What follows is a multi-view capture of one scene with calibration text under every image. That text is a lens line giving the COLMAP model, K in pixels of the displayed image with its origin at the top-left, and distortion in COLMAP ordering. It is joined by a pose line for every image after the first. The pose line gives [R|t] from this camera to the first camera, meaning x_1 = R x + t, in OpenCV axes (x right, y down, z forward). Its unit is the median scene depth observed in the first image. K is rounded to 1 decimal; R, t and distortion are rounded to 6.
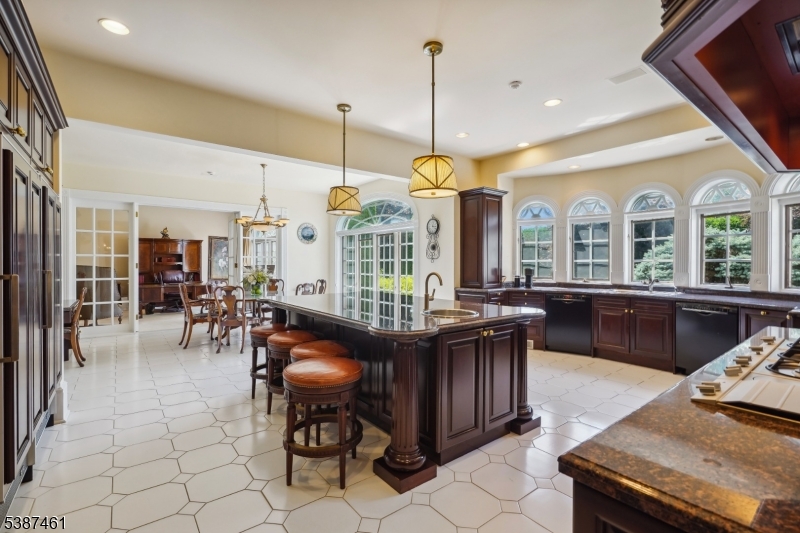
lens RADIAL K [[361.8, 0, 400.1], [0, 361.8, 266.4], [0, 0, 1]] dist [-0.009349, 0.000023]
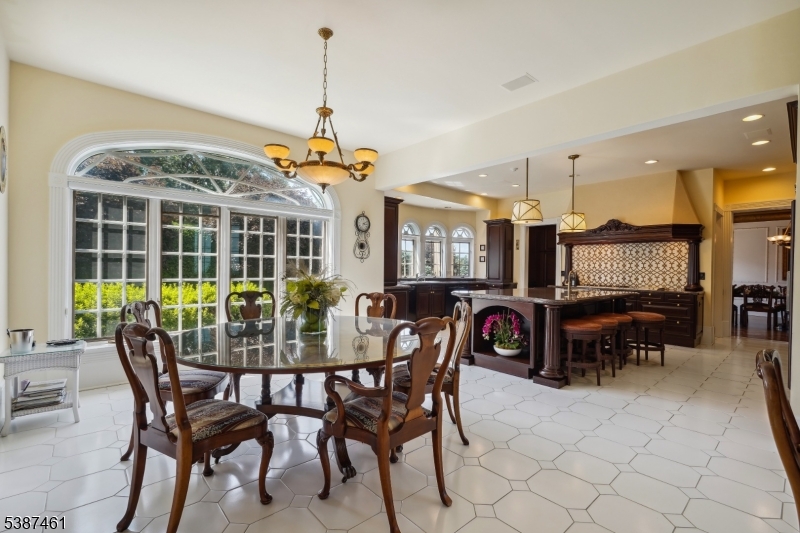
lens RADIAL K [[361.8, 0, 395.9], [0, 361.8, 268.2], [0, 0, 1]] dist [-0.009349, 0.000023]
pose [[-0.058589, -0.003508, 0.998276, -0.837303], [-0.008493, 0.999959, 0.003015, 0.001479], [-0.998246, -0.008301, -0.058616, 0.953323]]
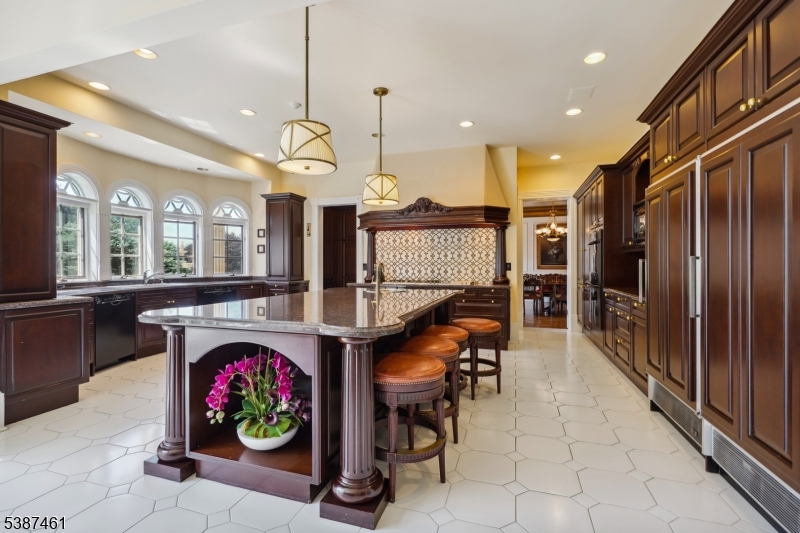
lens RADIAL K [[361.8, 0, 398.2], [0, 361.8, 265.1], [0, 0, 1]] dist [-0.009349, 0.000023]
pose [[-0.562579, -0.002561, 0.826740, -0.481775], [0.005291, 0.999964, 0.006698, 0.007281], [-0.826727, 0.008142, -0.562545, 0.778132]]
